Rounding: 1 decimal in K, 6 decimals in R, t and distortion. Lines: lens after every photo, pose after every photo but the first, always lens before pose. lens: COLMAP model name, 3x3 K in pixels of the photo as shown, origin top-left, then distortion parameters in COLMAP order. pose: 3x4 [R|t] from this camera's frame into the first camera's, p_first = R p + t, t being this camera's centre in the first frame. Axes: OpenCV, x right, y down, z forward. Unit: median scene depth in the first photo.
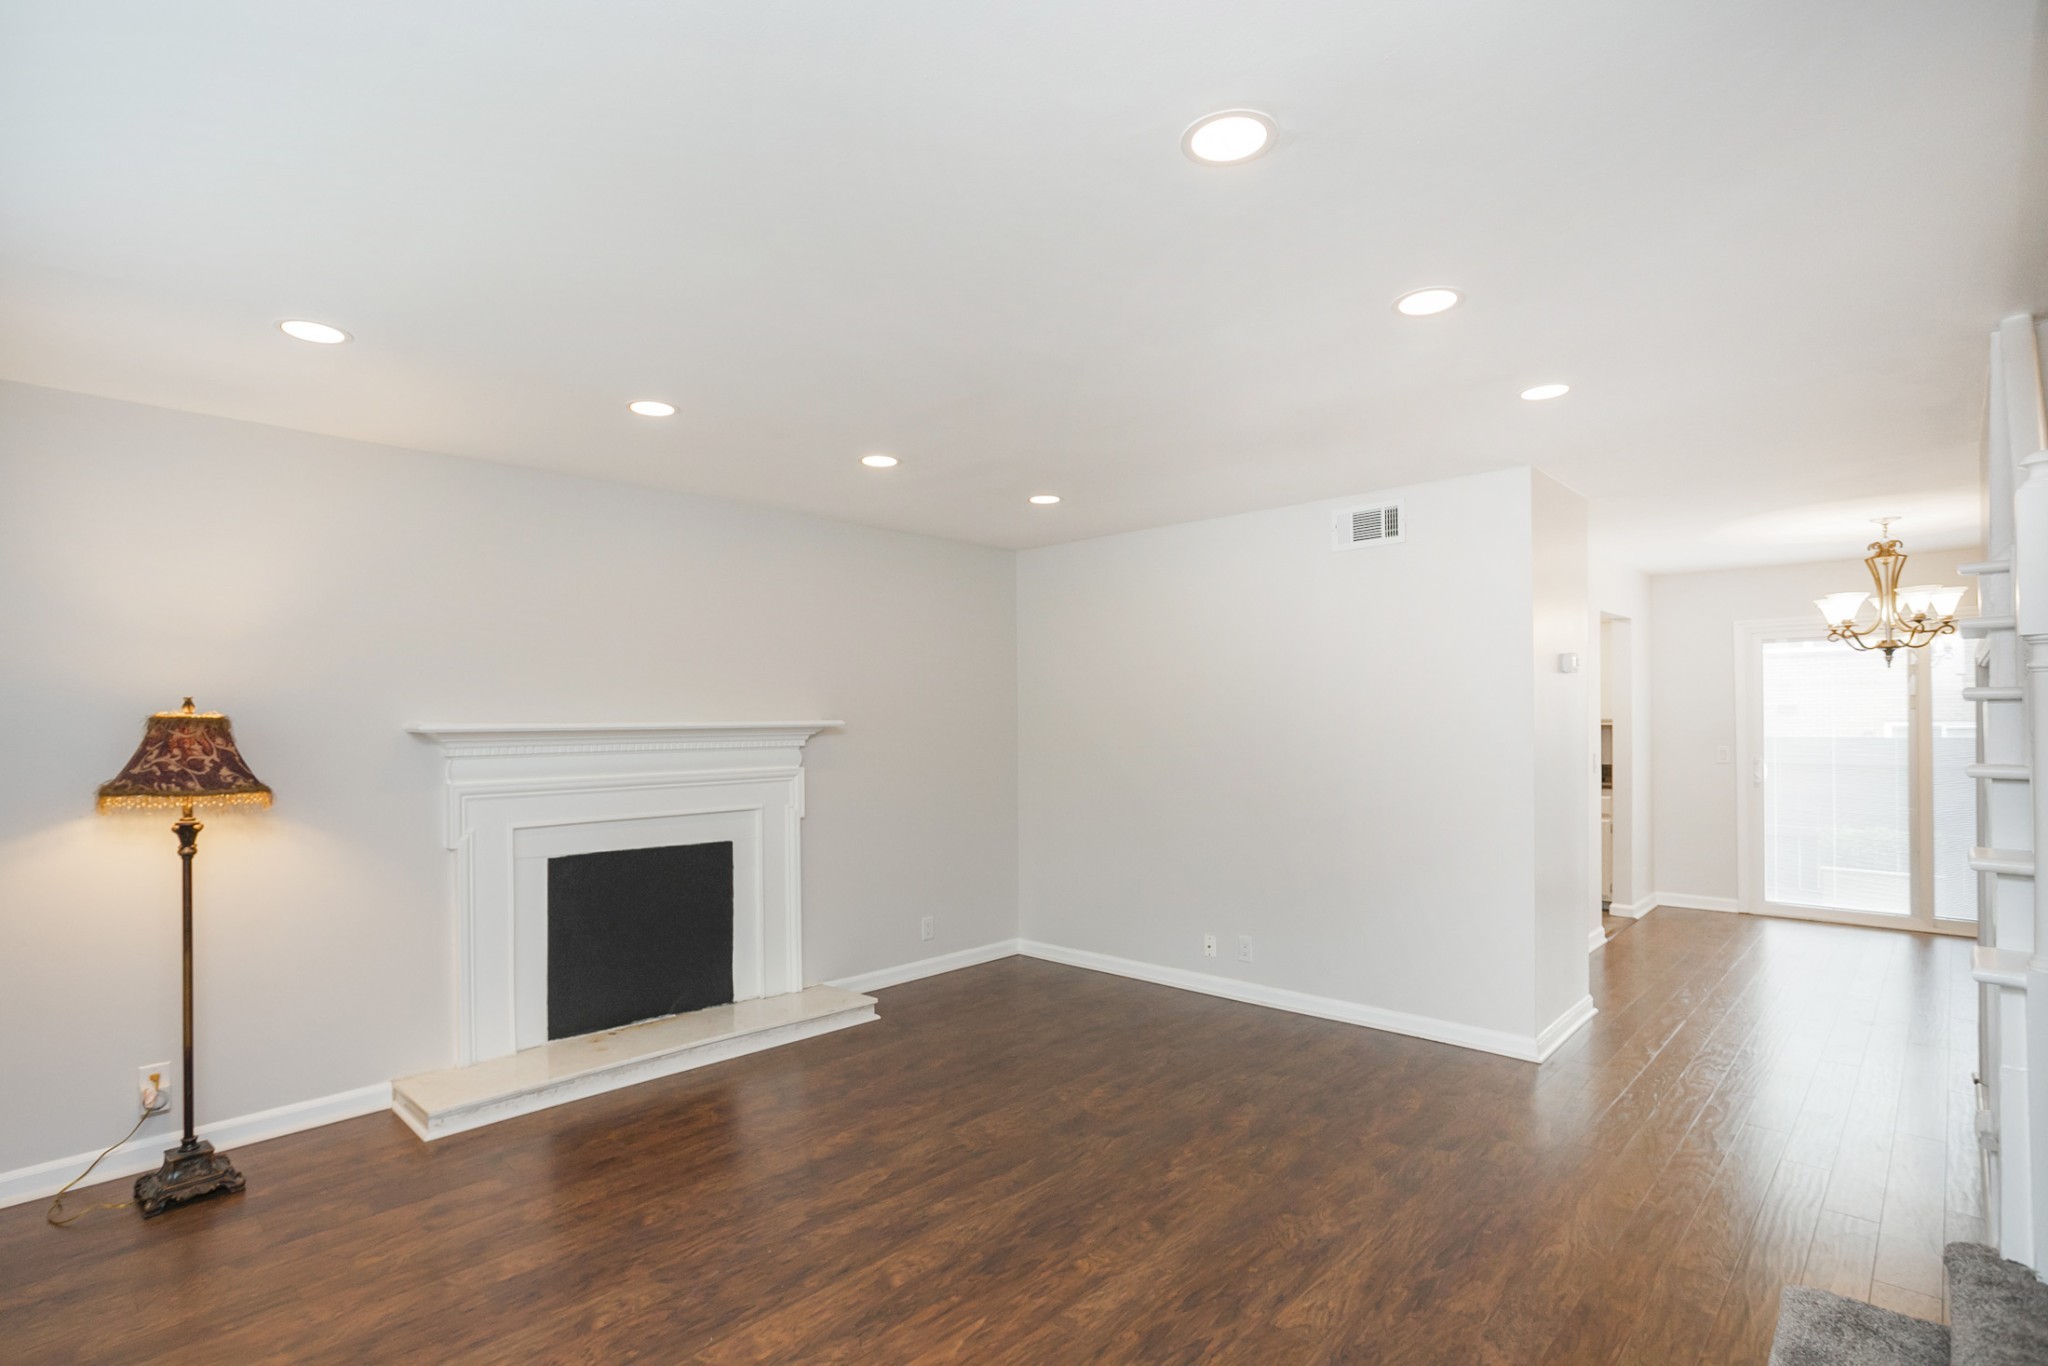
lens RADIAL K [[993.0, 0, 964.8], [0, 993.0, 705.1], [0, 0, 1]] dist [-0.023341, 0.005794]
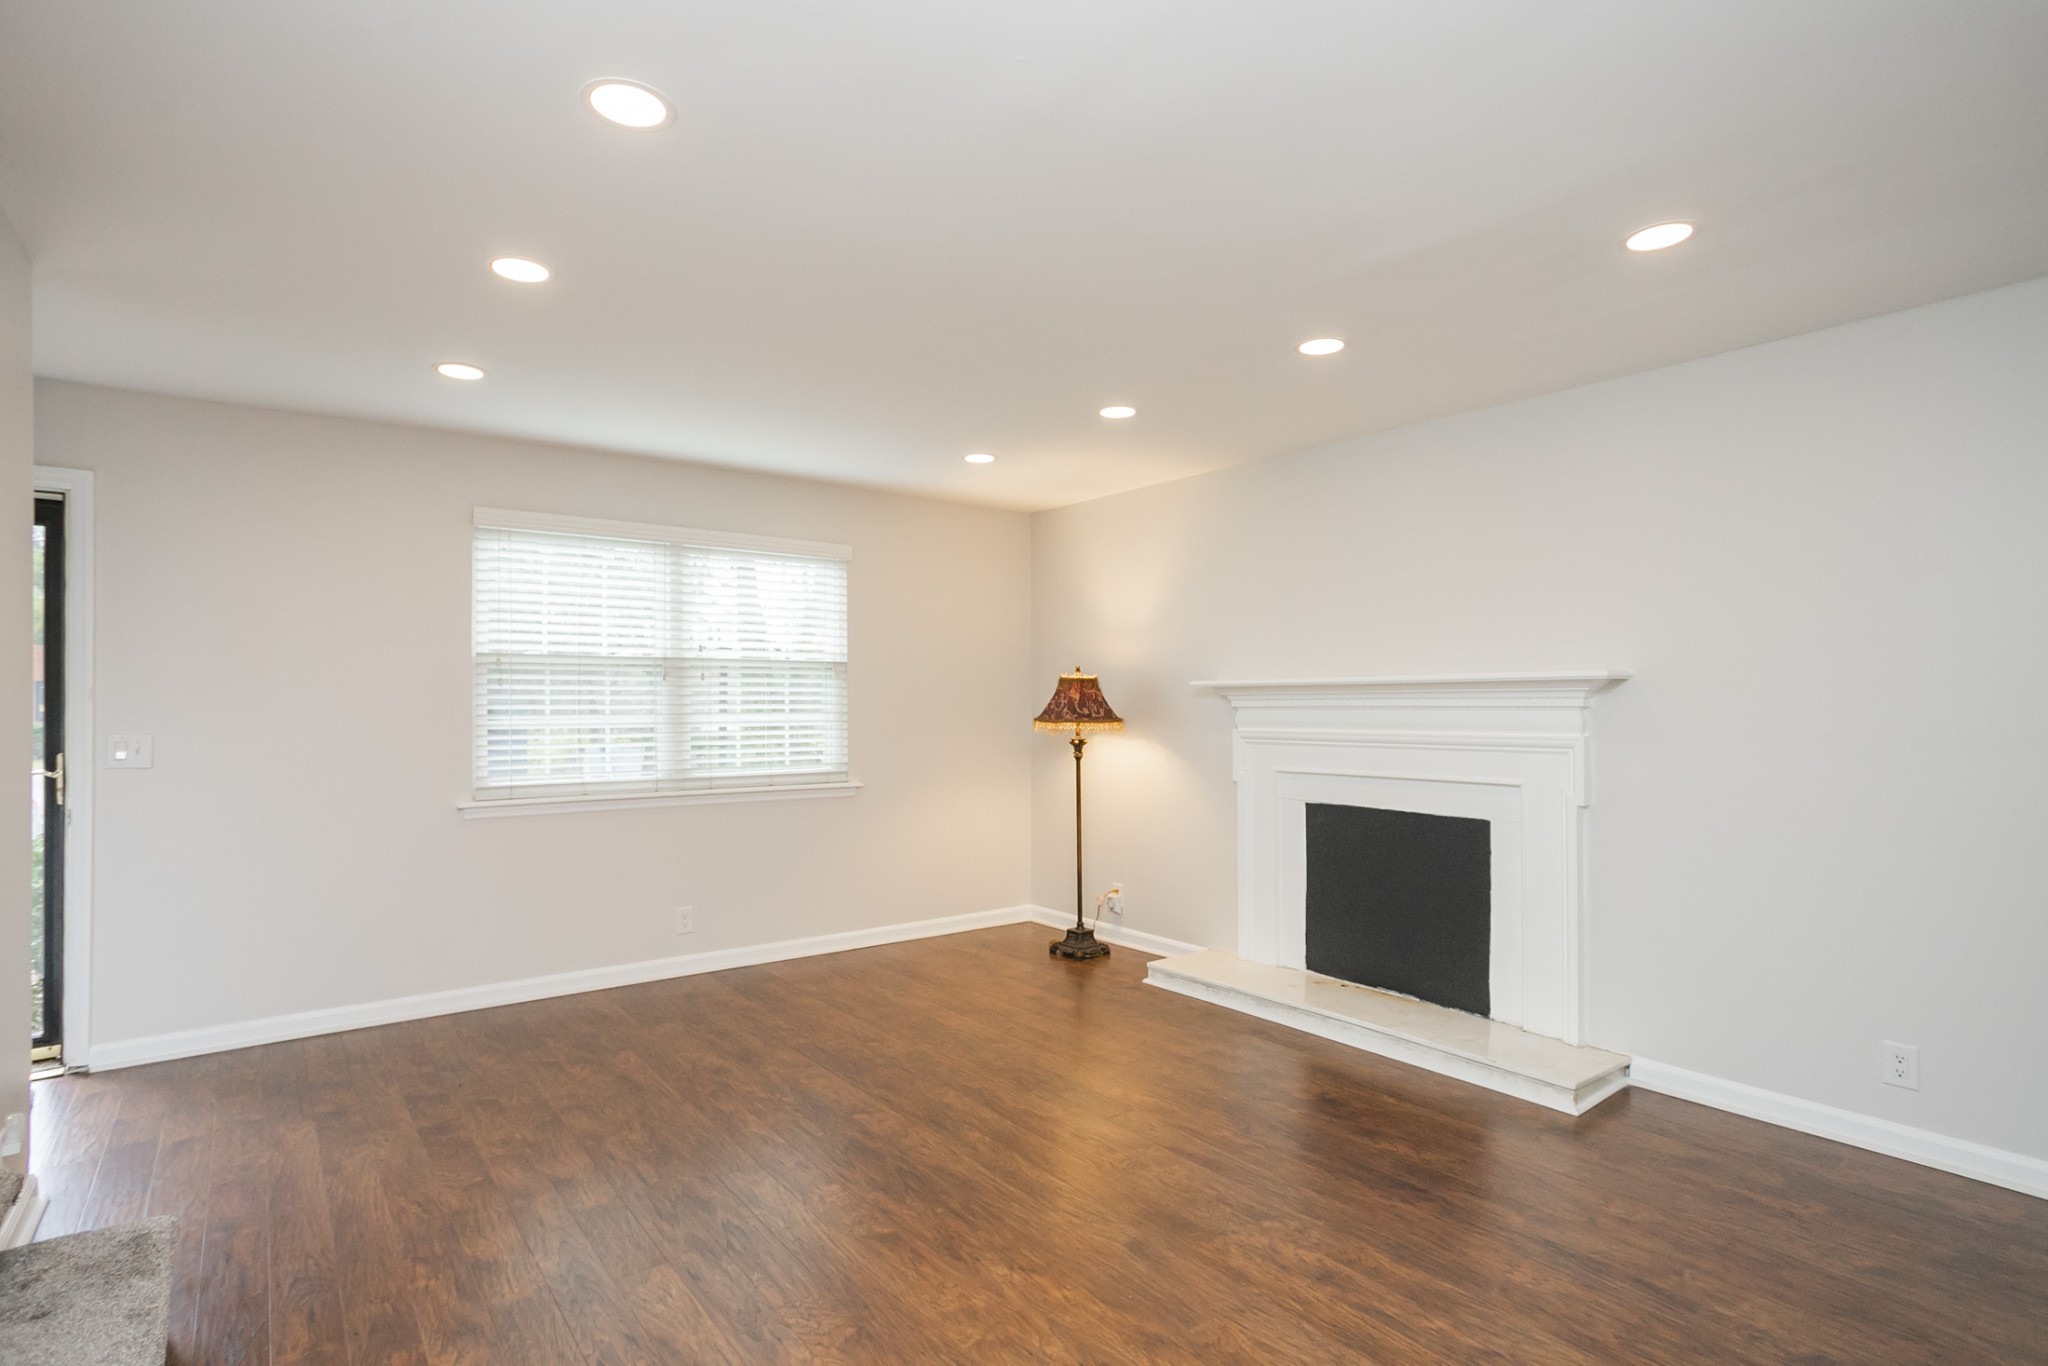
lens RADIAL K [[993.0, 0, 1021.2], [0, 993.0, 693.5], [0, 0, 1]] dist [-0.023341, 0.005794]
pose [[-0.118942, -0.005141, -0.992888, 0.933168], [0.020368, 0.999764, -0.007617, 0.051018], [0.992692, -0.021129, -0.118809, 1.102559]]
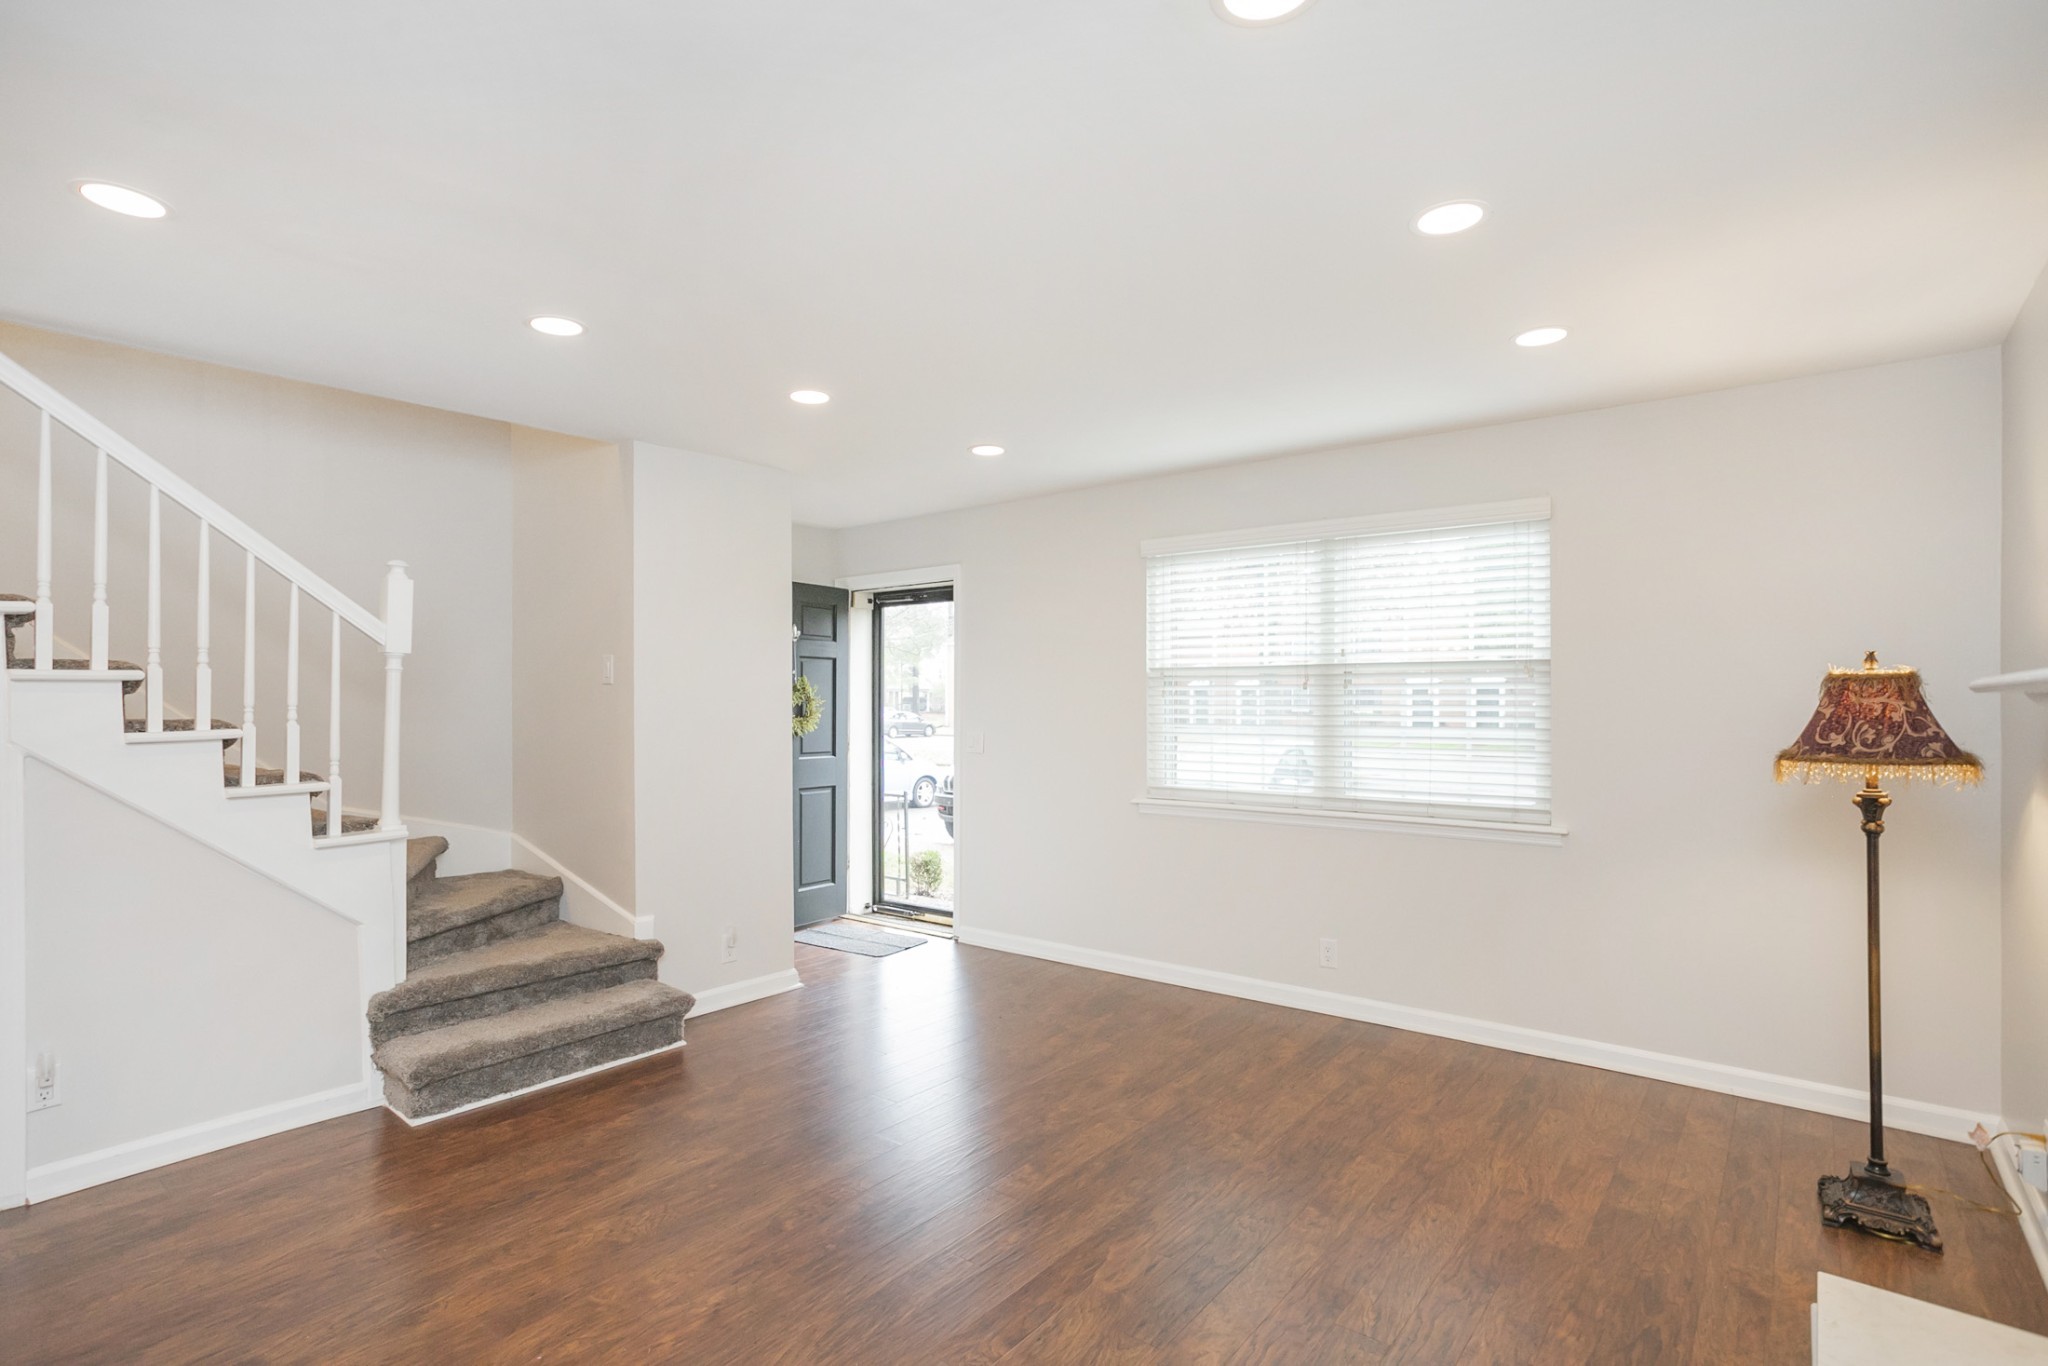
lens RADIAL K [[993.0, 0, 991.4], [0, 993.0, 696.9], [0, 0, 1]] dist [-0.023341, 0.005794]
pose [[-0.992974, 0.011187, -0.117806, 0.085533], [0.013752, 0.999685, -0.020990, 0.039826], [0.117534, -0.022462, -0.992815, 1.757359]]
